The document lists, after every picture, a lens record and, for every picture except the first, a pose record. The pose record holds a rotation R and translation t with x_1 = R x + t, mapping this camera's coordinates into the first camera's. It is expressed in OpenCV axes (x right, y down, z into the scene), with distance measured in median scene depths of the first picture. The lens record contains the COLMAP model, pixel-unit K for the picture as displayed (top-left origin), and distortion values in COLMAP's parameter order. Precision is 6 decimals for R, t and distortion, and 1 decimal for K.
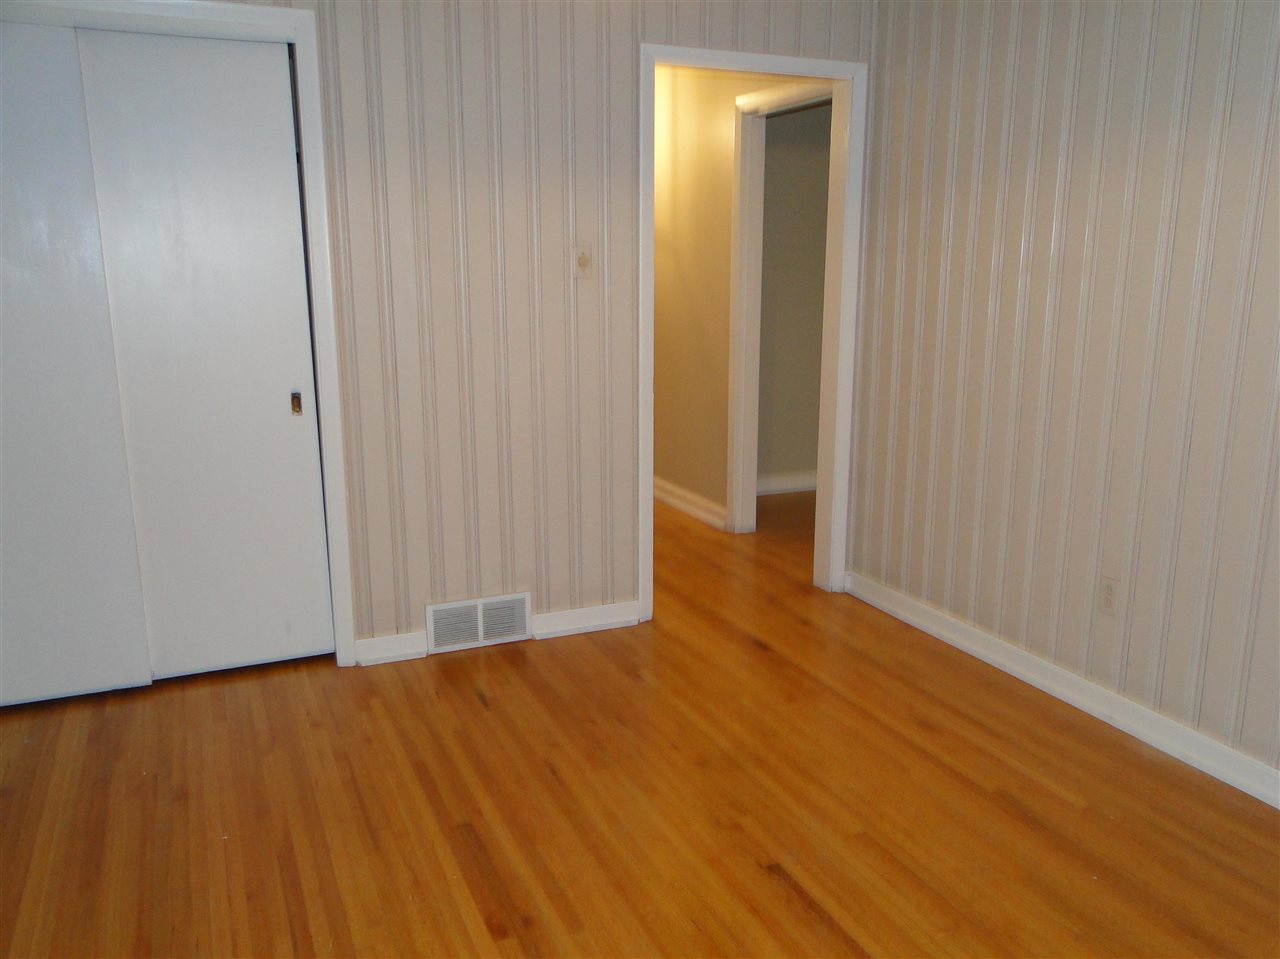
lens RADIAL K [[1034.8, 0, 639.8], [0, 1034.8, 478.8], [0, 0, 1]] dist [-0.007151, 0.005127]
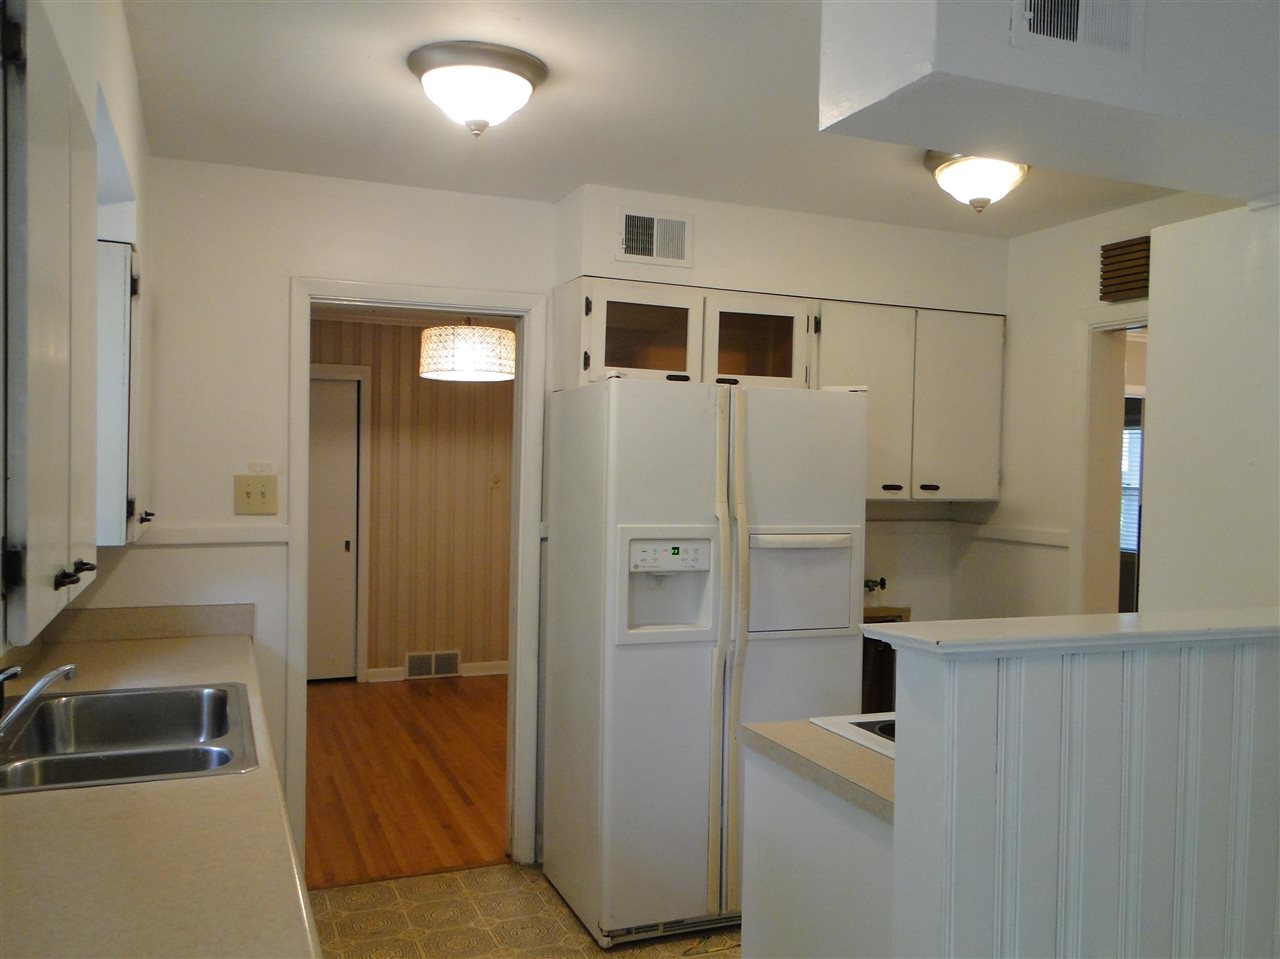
lens RADIAL K [[1034.8, 0, 639.8], [0, 1034.8, 483.4], [0, 0, 1]] dist [-0.007151, 0.005127]
pose [[0.999556, 0.018808, -0.023105, 0.268470], [-0.022958, 0.980527, -0.195036, 0.176991], [0.018987, 0.195479, 0.980524, -0.942523]]
